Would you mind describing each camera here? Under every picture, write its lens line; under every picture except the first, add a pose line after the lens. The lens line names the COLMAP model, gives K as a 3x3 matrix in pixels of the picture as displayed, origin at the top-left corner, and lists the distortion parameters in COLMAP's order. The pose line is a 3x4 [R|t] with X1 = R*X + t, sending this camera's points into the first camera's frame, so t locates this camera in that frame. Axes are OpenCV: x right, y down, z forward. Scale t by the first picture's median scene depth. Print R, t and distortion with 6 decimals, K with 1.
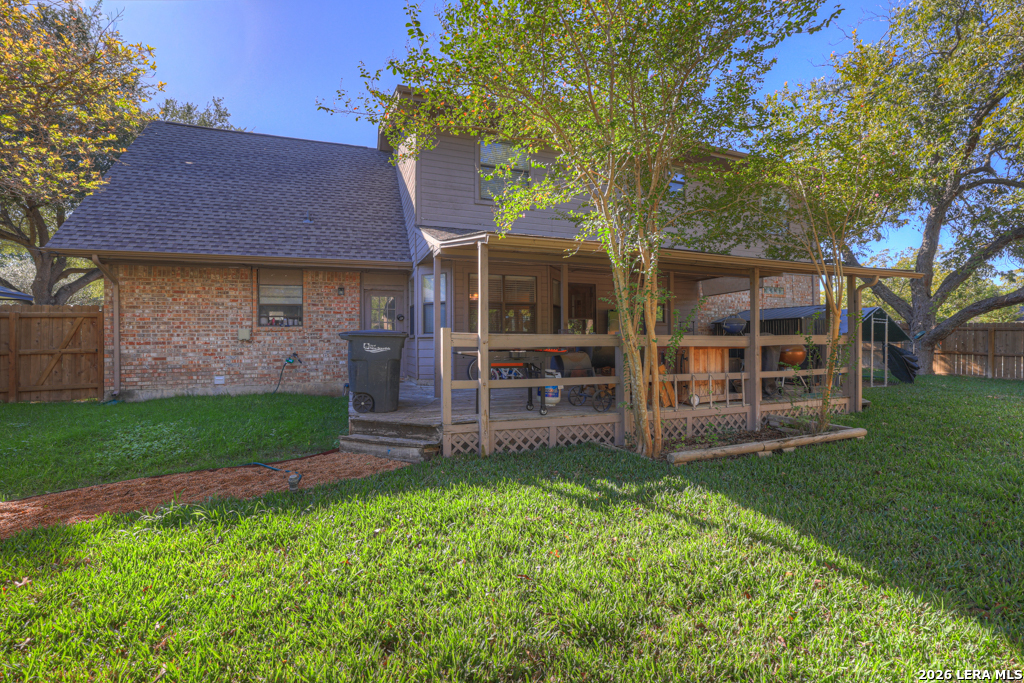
lens RADIAL K [[437.5, 0, 507.6], [0, 437.5, 330.8], [0, 0, 1]] dist [0.000514, -0.000058]
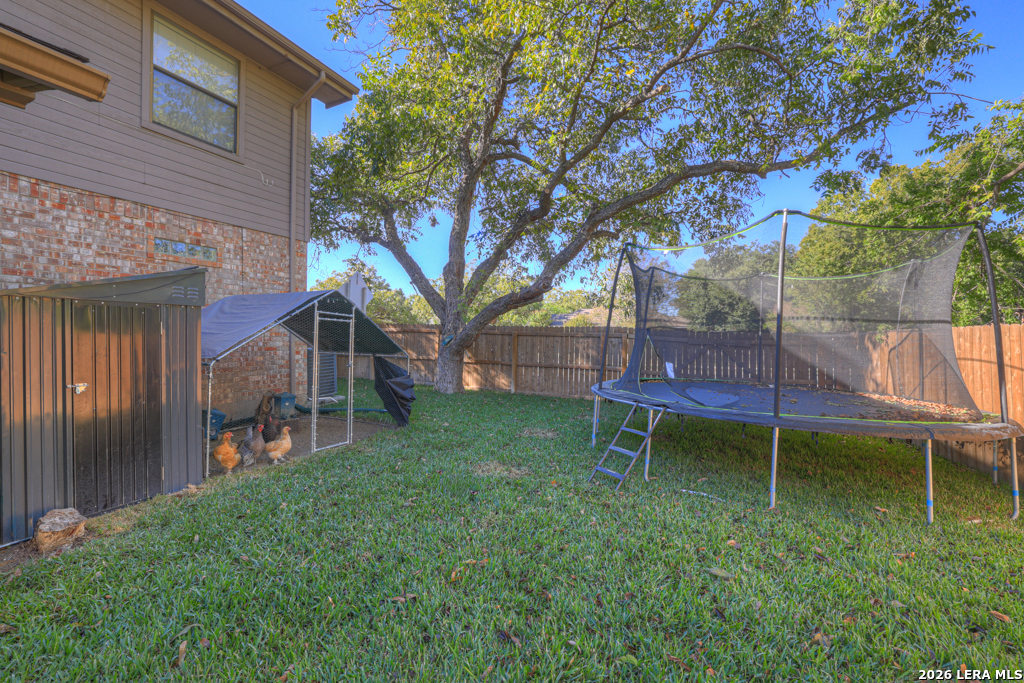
lens RADIAL K [[437.5, 0, 507.6], [0, 437.5, 330.8], [0, 0, 1]] dist [0.000514, -0.000058]
pose [[0.730298, 0.008634, 0.683074, 0.508921], [-0.008622, 0.999957, -0.003422, -0.005211], [-0.683074, -0.003390, 0.730341, 0.389157]]
